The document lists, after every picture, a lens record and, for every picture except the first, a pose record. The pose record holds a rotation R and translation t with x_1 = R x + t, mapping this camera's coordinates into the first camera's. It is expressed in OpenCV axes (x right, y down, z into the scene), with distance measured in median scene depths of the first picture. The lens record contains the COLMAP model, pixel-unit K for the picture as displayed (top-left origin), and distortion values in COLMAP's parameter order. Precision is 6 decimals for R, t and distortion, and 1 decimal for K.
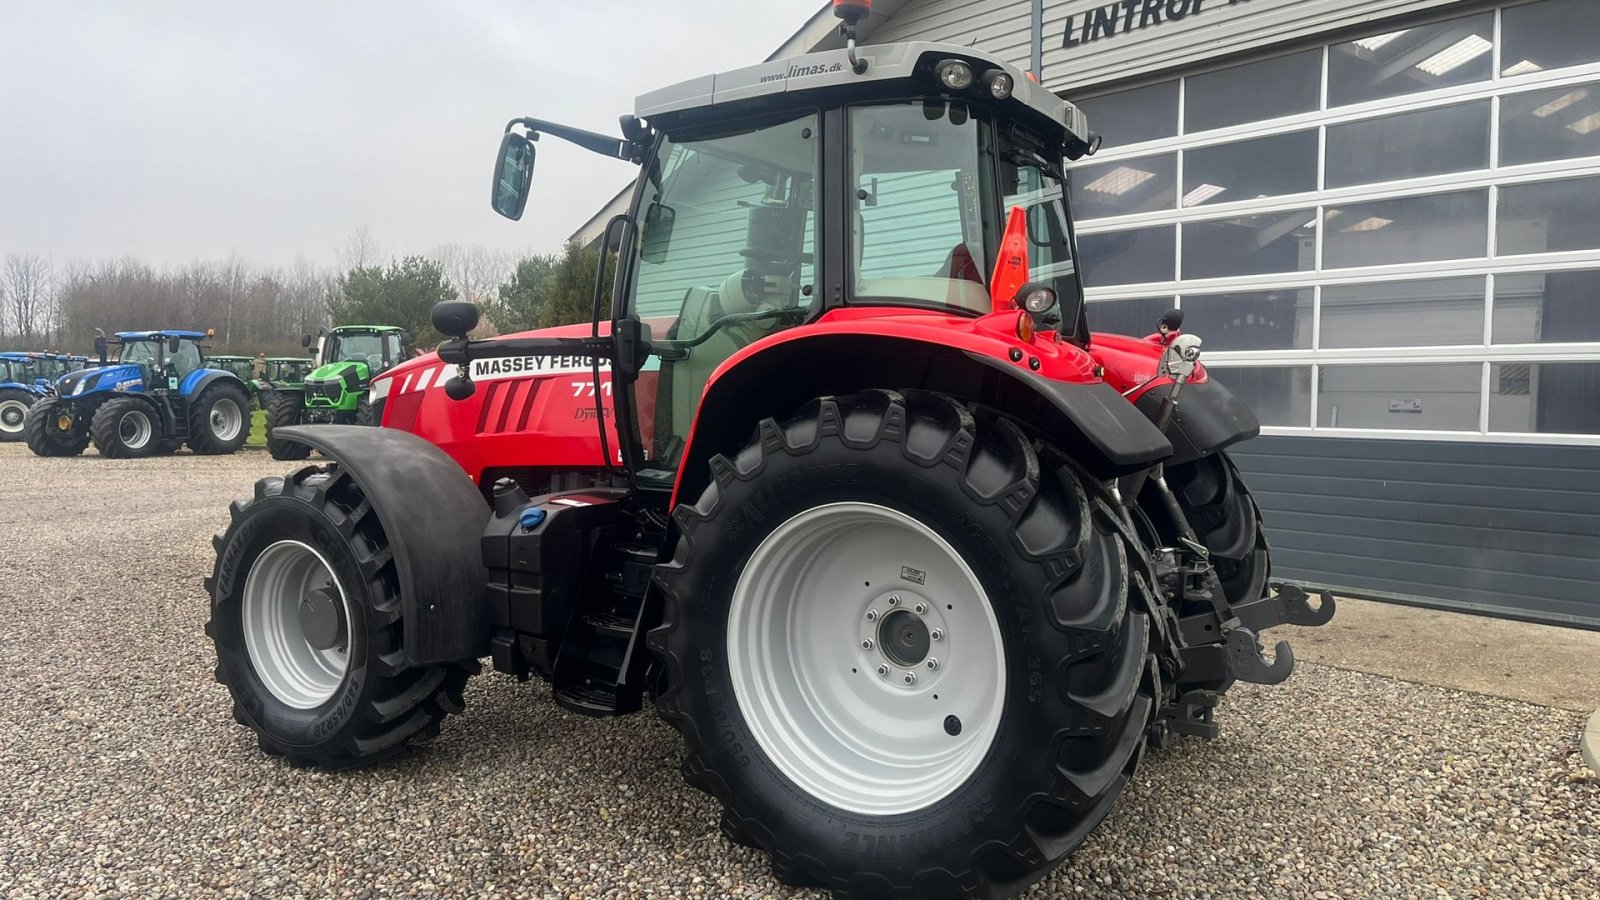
lens RADIAL K [[1210.3, 0, 800.2], [0, 1210.3, 446.1], [0, 0, 1]] dist [0.064866, -0.081599]
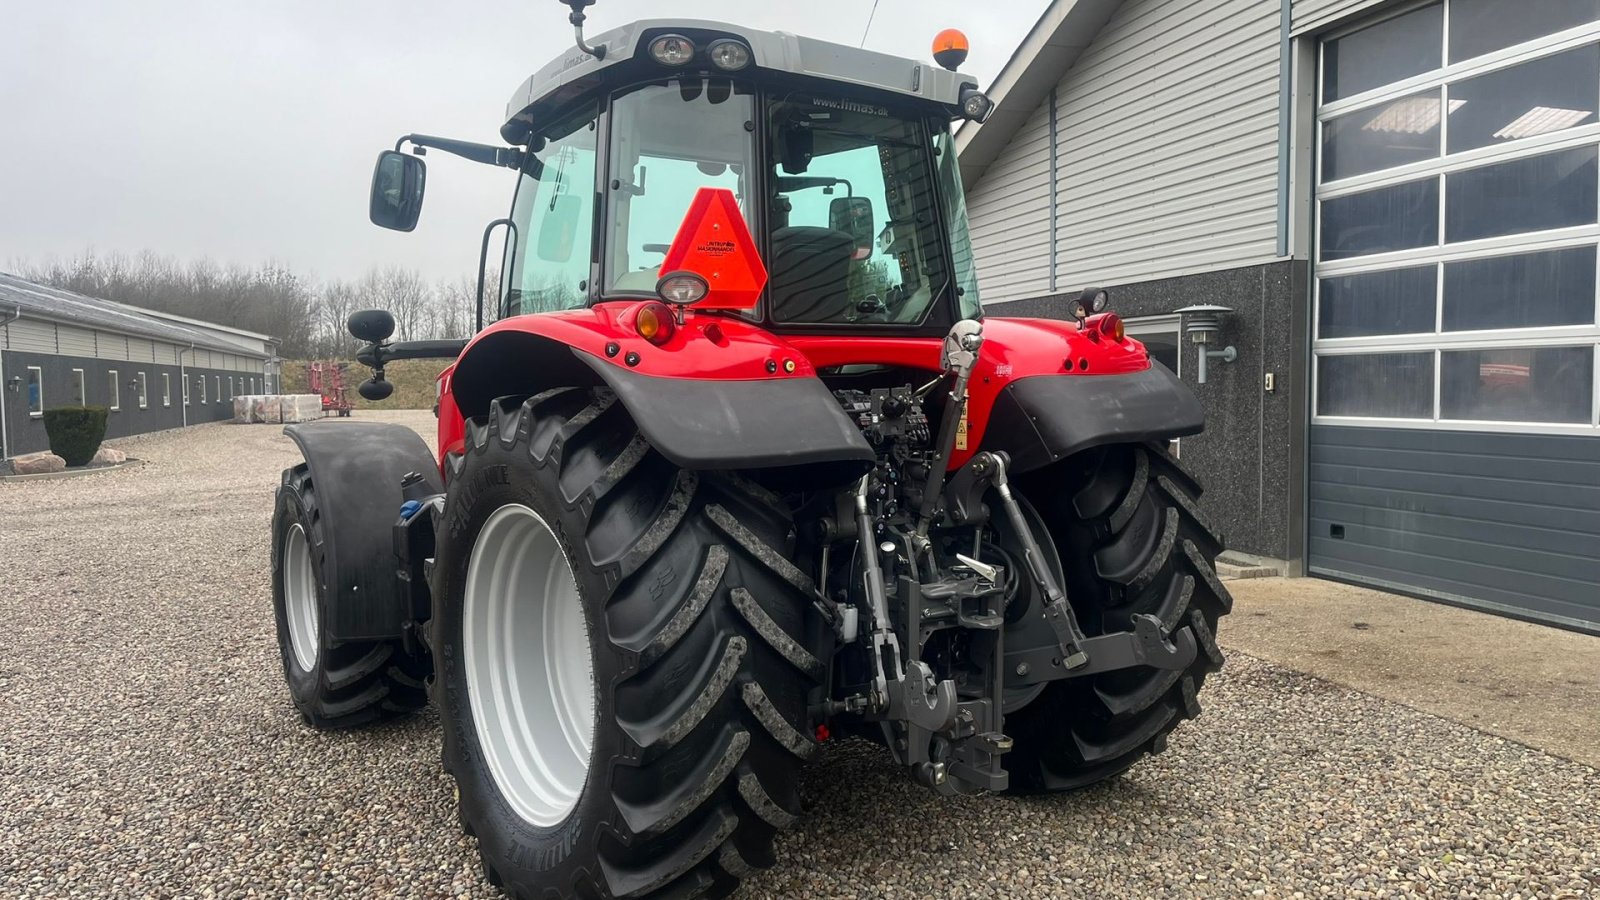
lens RADIAL K [[1210.3, 0, 800.9], [0, 1210.3, 450.3], [0, 0, 1]] dist [0.064866, -0.081599]
pose [[0.918482, 0.009887, -0.395340, 0.430598], [-0.006387, 0.999928, 0.010168, -0.005513], [0.395412, -0.006814, 0.918479, 0.127784]]
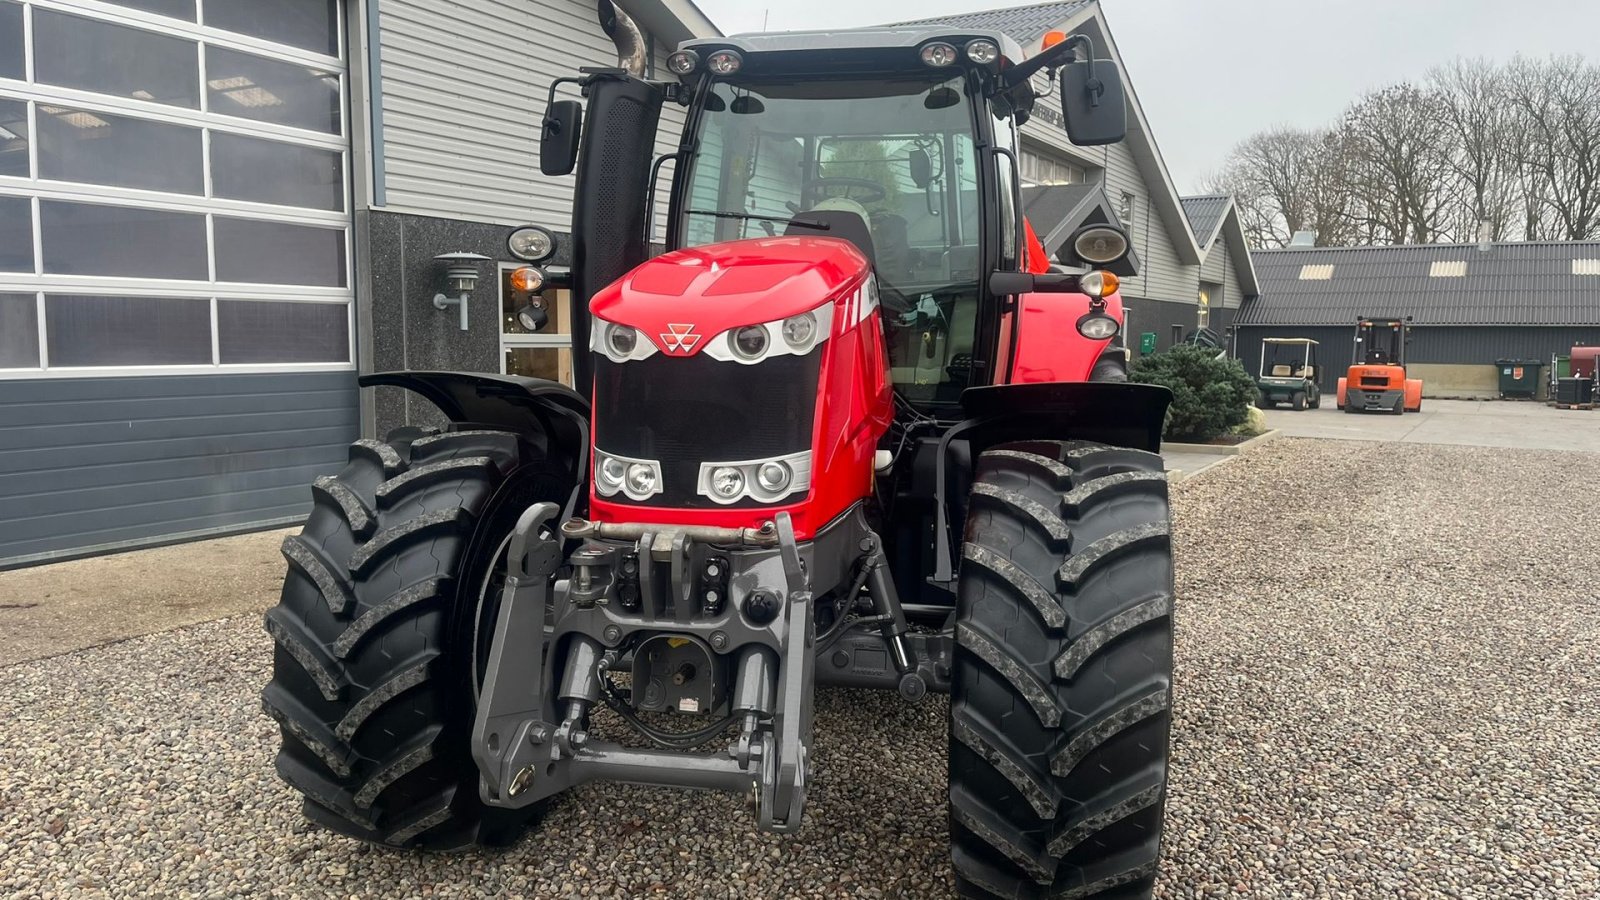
lens RADIAL K [[1210.3, 0, 803.7], [0, 1210.3, 448.3], [0, 0, 1]] dist [0.064866, -0.081599]
pose [[-0.331303, -0.093213, 0.938909, -0.895706], [0.037322, 0.993035, 0.111755, -0.056837], [-0.942786, 0.072066, -0.325517, 1.283217]]
